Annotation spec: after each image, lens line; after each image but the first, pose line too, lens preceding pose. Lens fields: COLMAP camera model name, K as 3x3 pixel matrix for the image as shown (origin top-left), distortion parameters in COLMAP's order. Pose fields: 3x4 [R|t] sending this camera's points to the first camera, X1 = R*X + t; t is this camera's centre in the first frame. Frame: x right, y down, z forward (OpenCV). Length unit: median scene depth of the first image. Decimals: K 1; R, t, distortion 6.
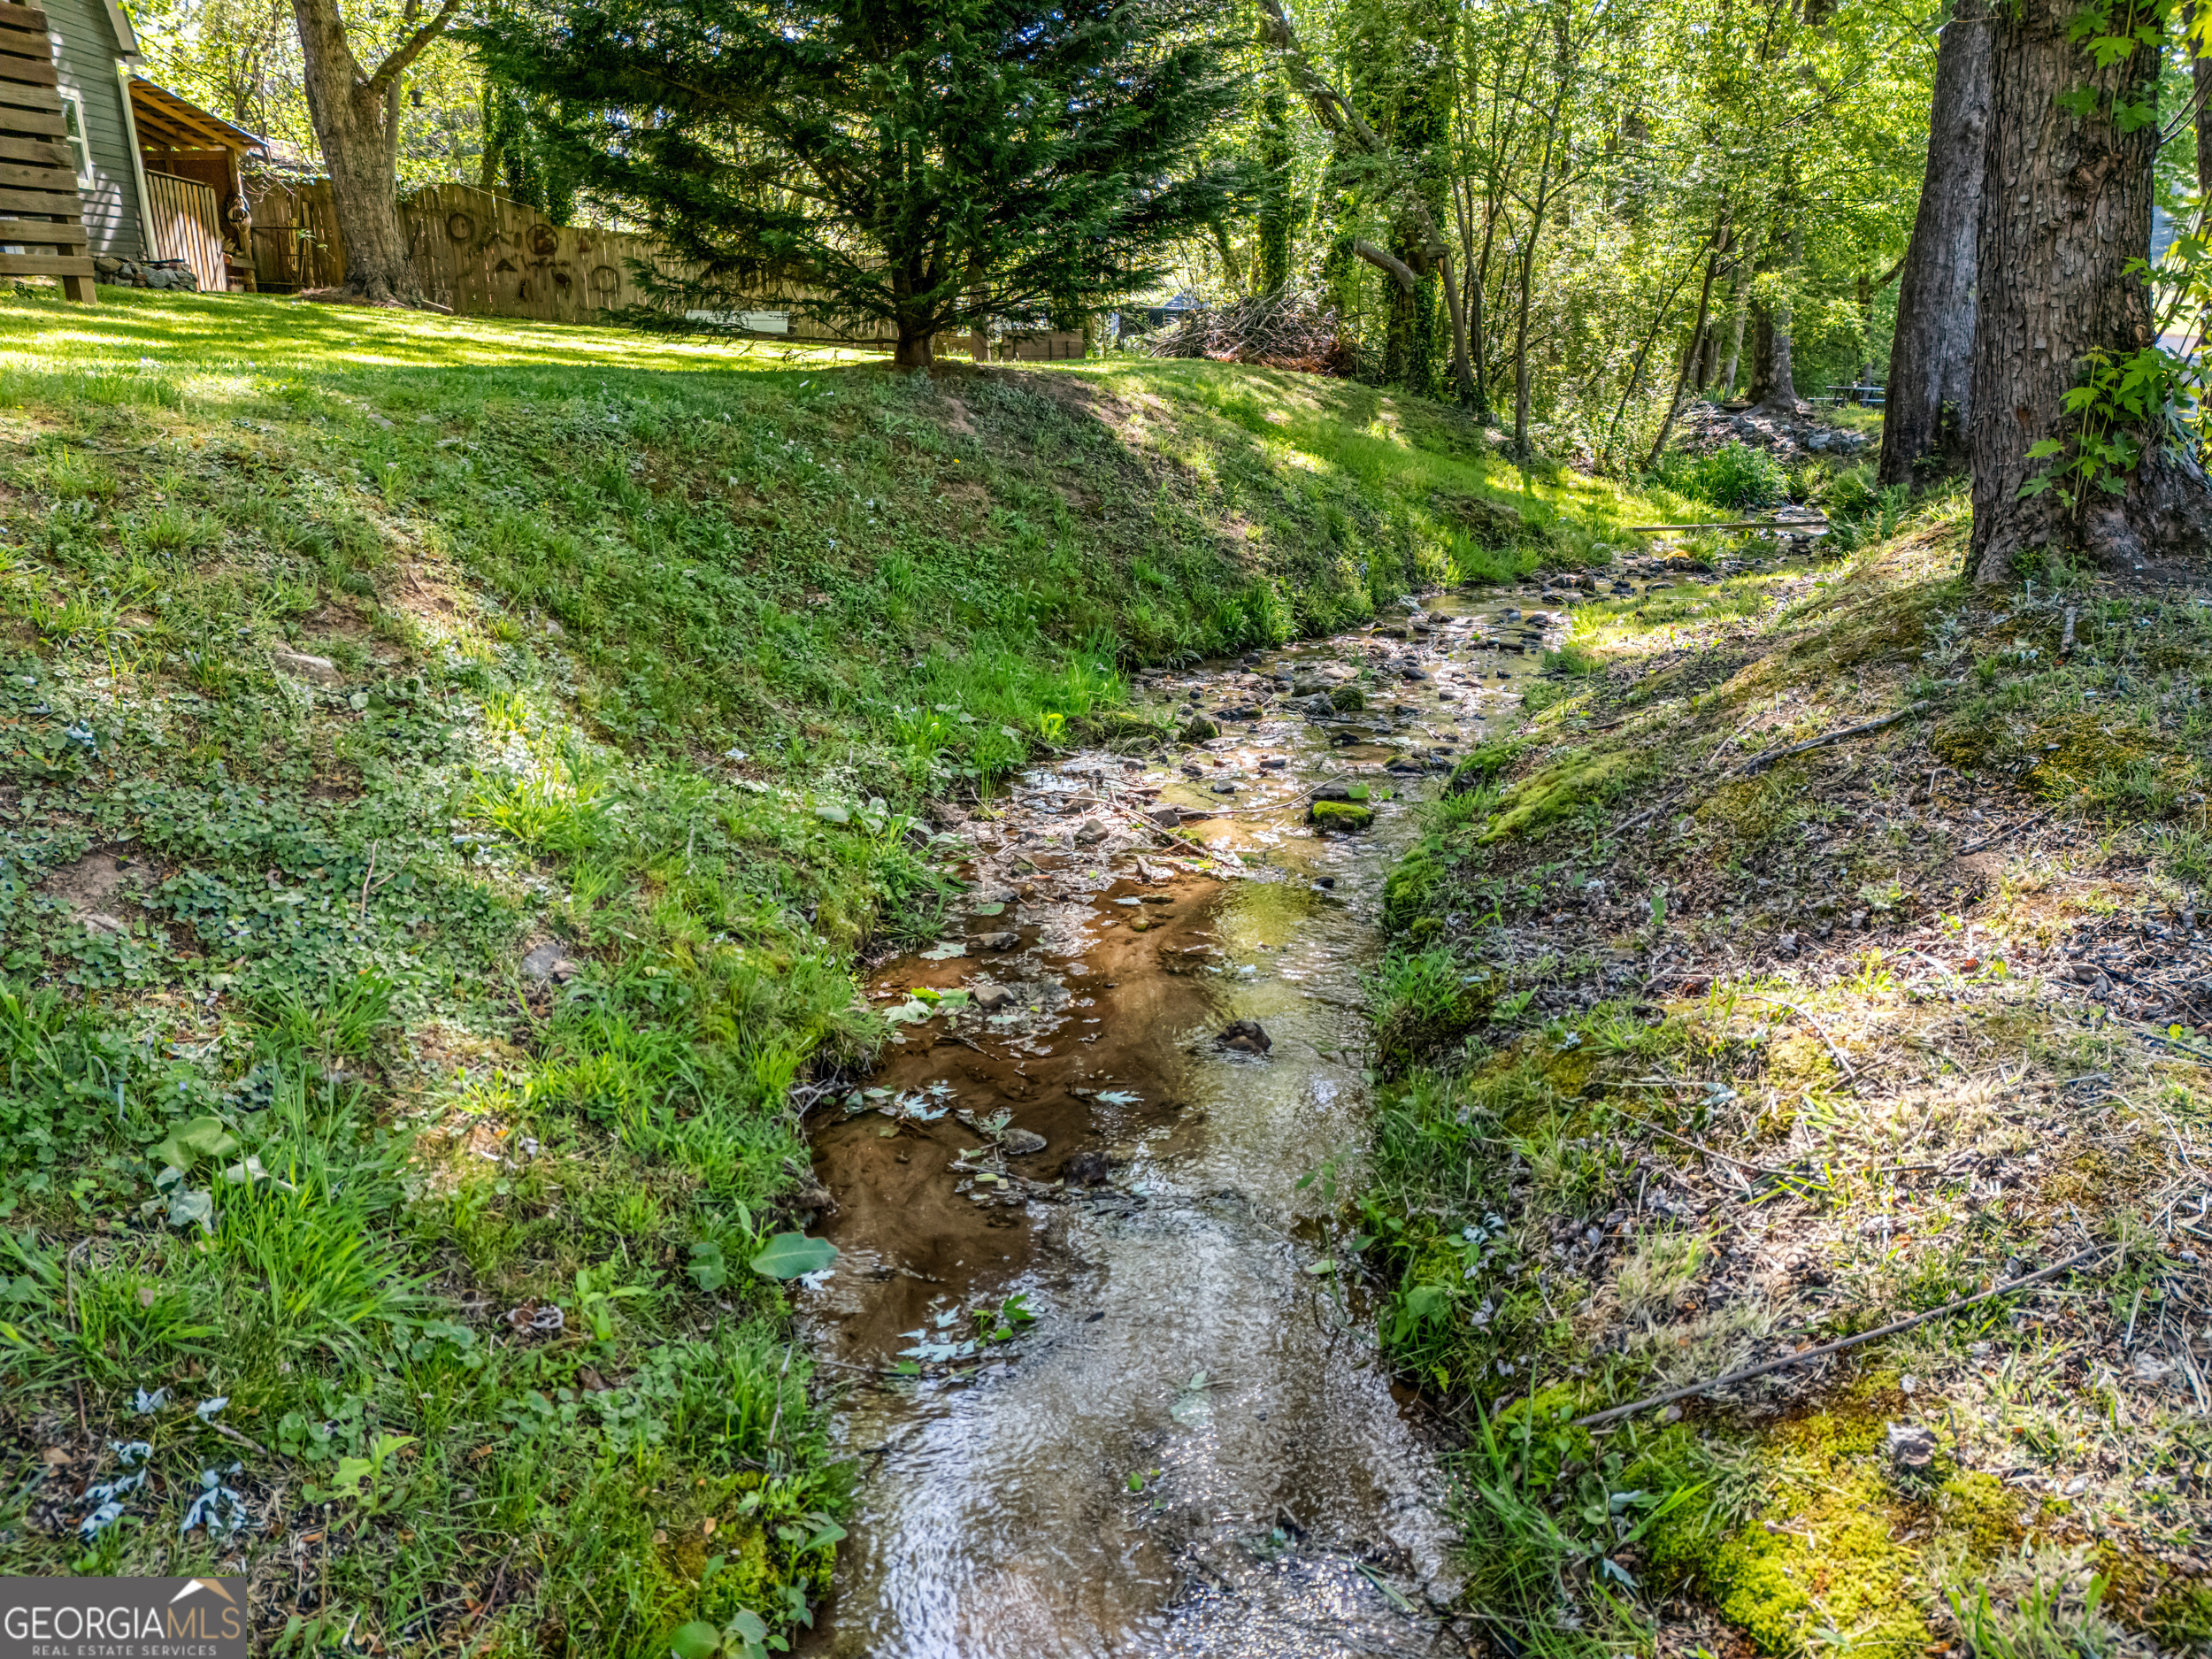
lens RADIAL K [[1630.4, 0, 1117.1], [0, 1630.4, 817.6], [0, 0, 1]] dist [0.037039, -0.007805]
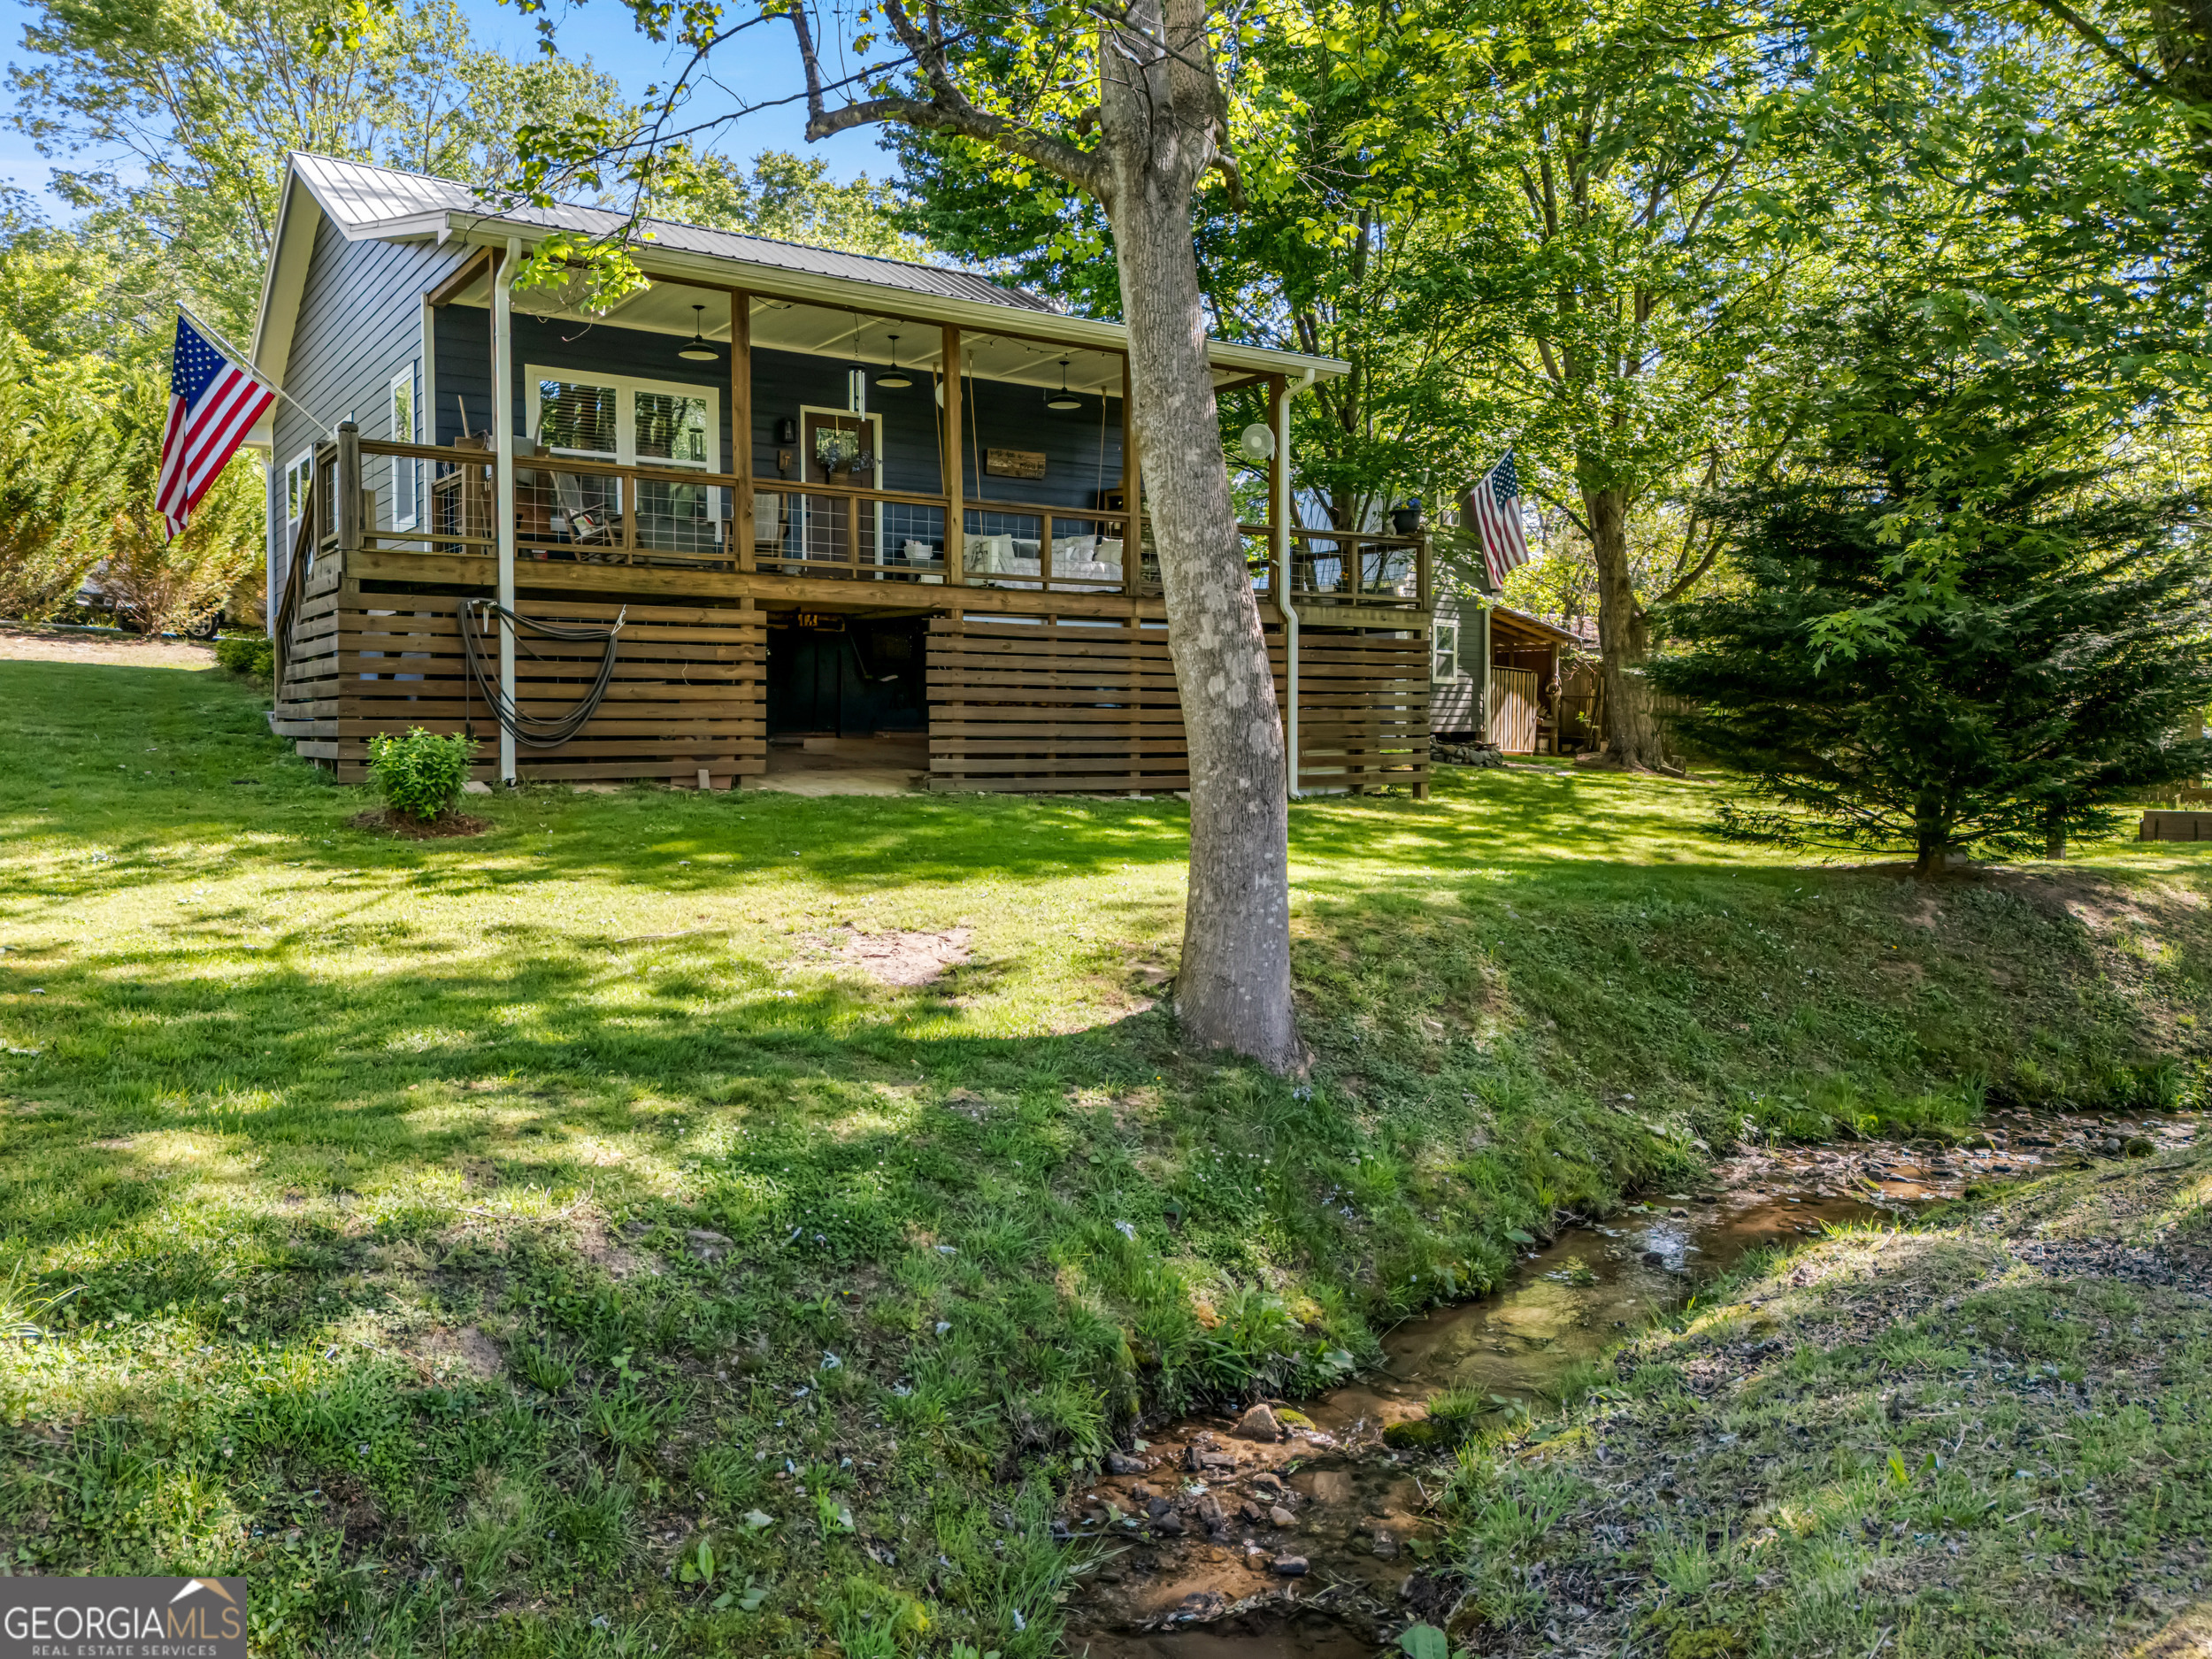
lens RADIAL K [[1630.4, 0, 1106.3], [0, 1630.4, 826.6], [0, 0, 1]] dist [0.037039, -0.007805]
pose [[0.734317, 0.037974, -0.677744, 0.271206], [-0.193819, 0.968599, -0.155728, 0.032977], [0.650548, 0.245713, 0.718618, -0.399478]]
